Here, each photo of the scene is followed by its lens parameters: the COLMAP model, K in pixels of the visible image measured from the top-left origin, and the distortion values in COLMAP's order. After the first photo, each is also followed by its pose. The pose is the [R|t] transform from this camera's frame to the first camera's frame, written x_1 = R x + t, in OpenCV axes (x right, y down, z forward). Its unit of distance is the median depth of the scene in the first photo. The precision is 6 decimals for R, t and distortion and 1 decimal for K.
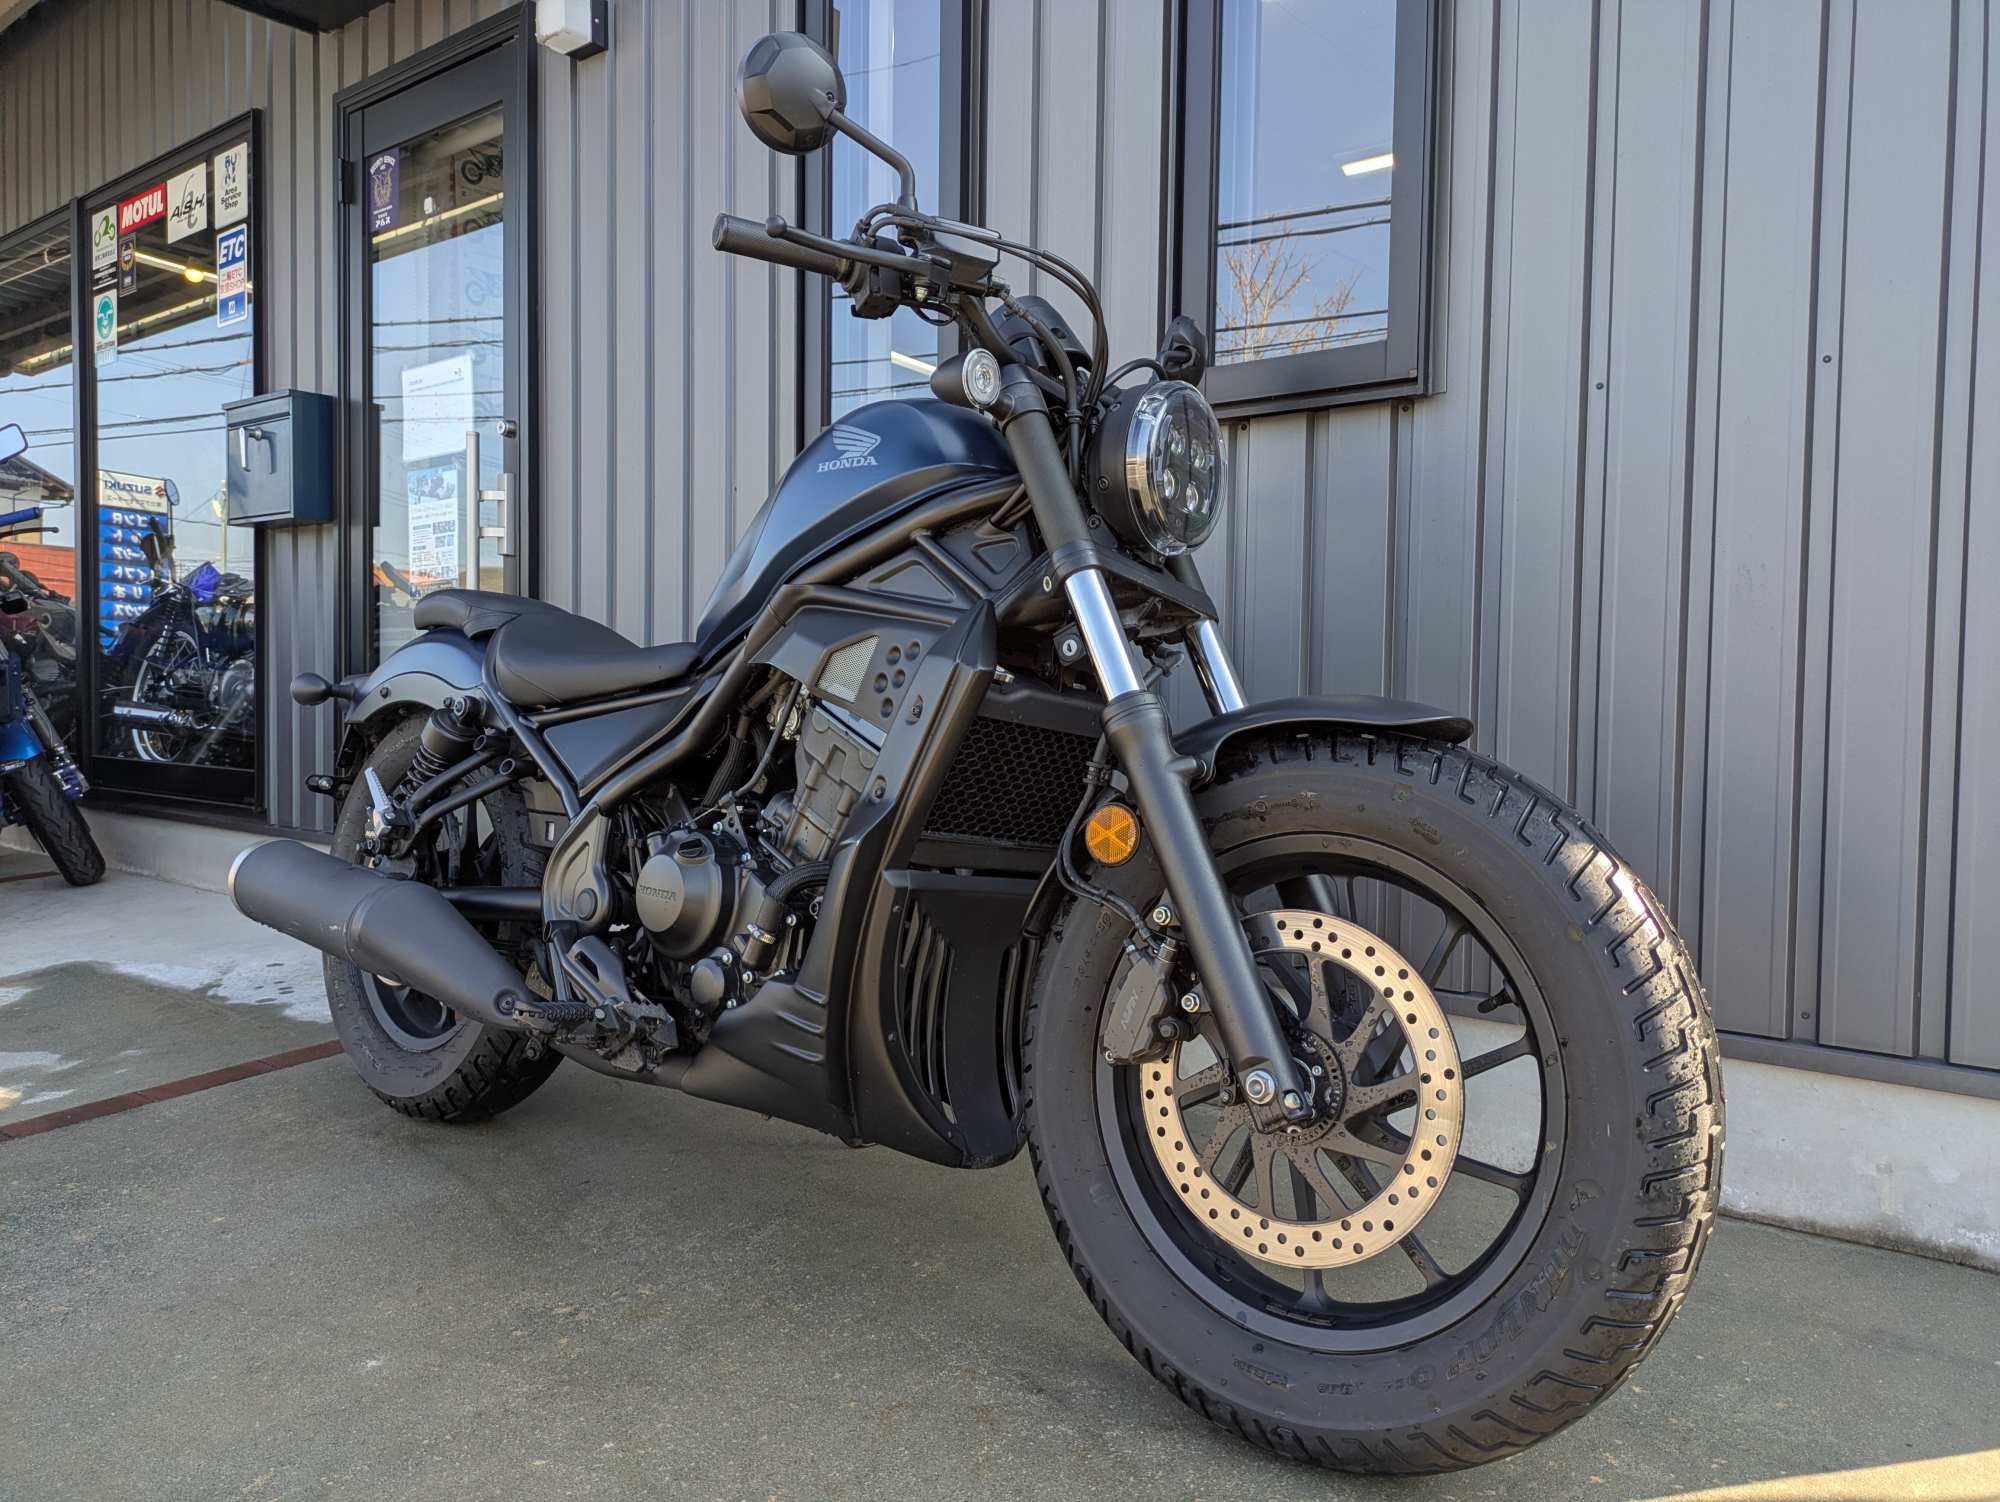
lens RADIAL K [[1493.7, 0, 1001.9], [0, 1493.7, 743.3], [0, 0, 1]] dist [0.034820, -0.027196]
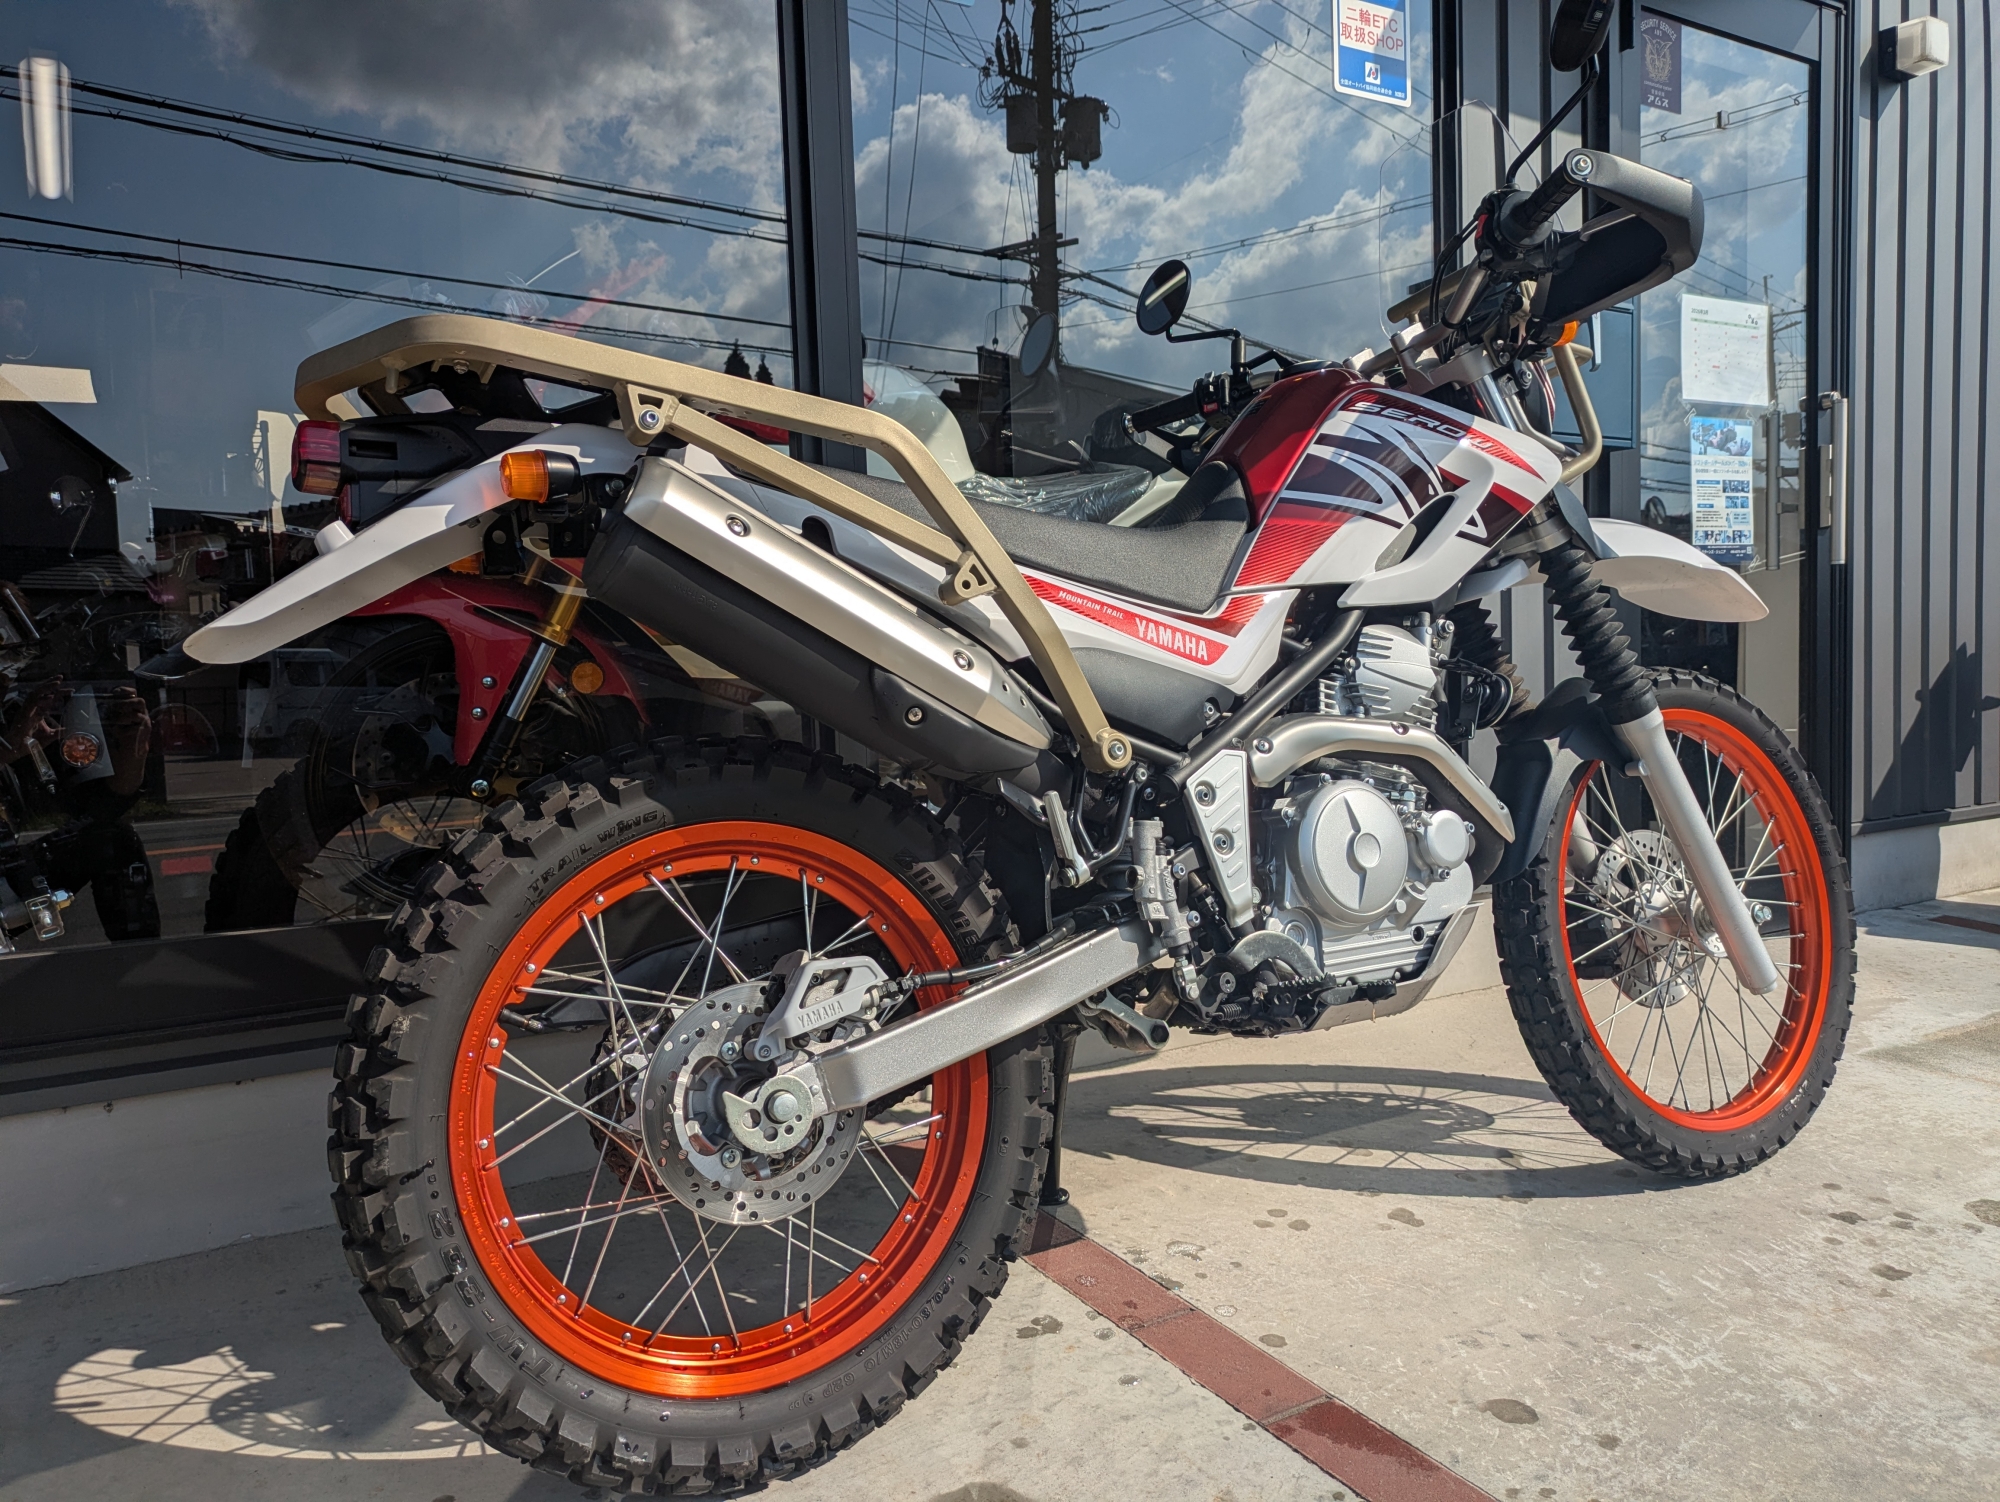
lens RADIAL K [[1493.7, 0, 1002.0], [0, 1493.7, 776.8], [0, 0, 1]] dist [0.034820, -0.027196]
pose [[0.316438, -0.091604, 0.944180, -1.406180], [0.071238, 0.994811, 0.072641, -0.067919], [-0.945935, 0.044275, 0.321322, 1.149760]]
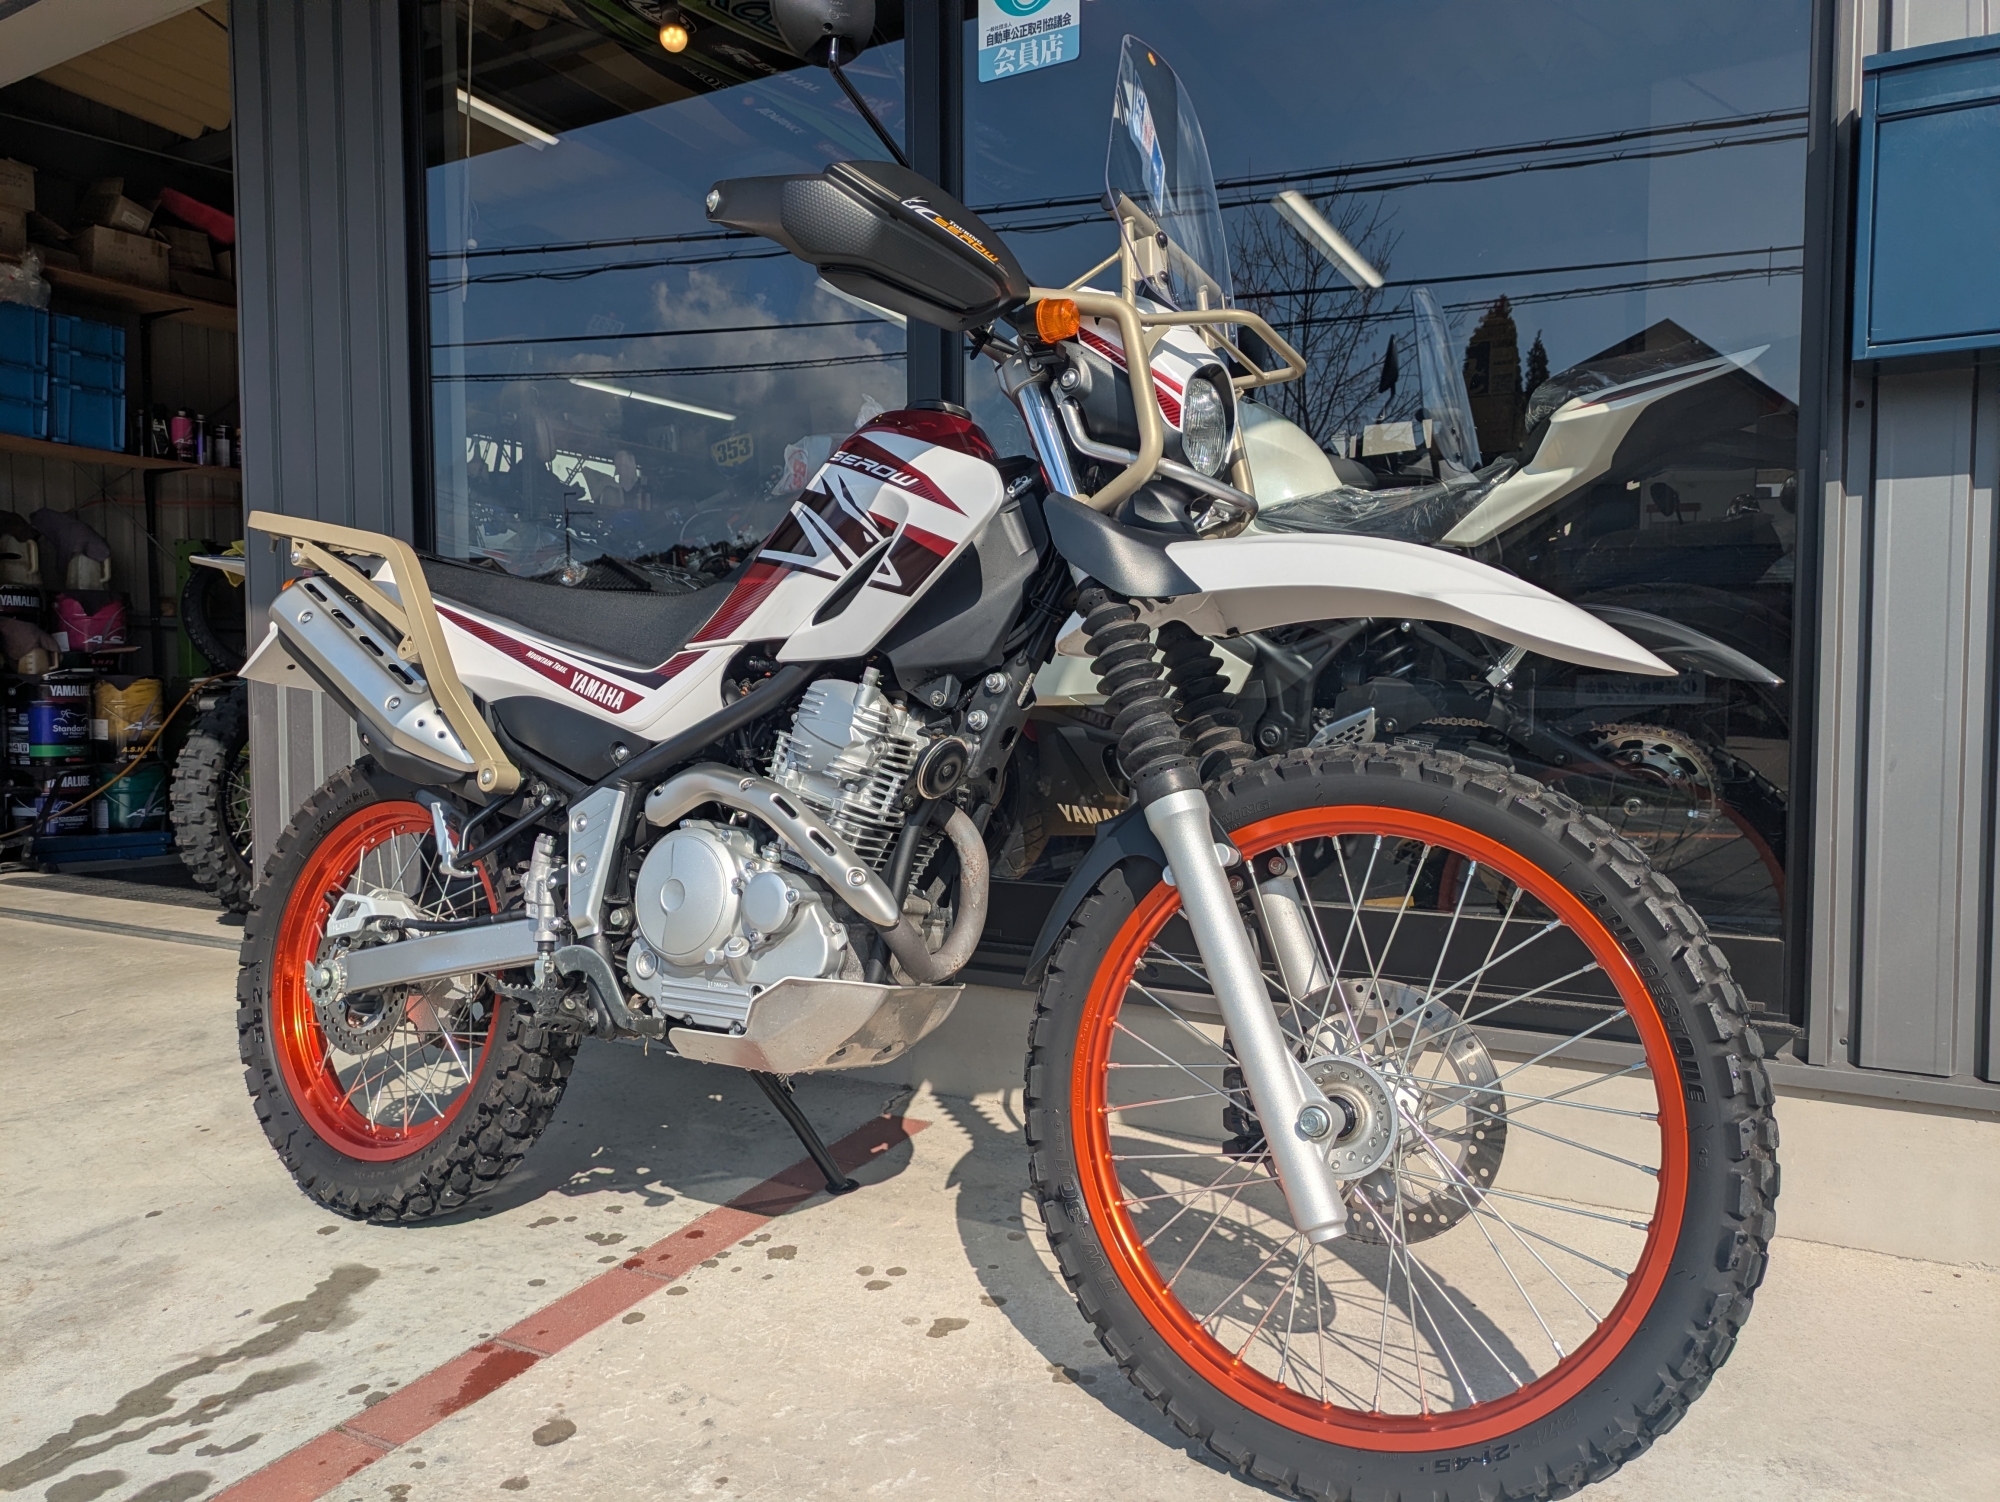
lens RADIAL K [[1493.7, 0, 996.2], [0, 1493.7, 780.7], [0, 0, 1]] dist [0.034820, -0.027196]
pose [[0.988480, -0.024685, 0.149326, -0.926576], [0.021411, 0.999495, 0.023488, -0.051224], [-0.149831, -0.020020, 0.988509, 0.715916]]
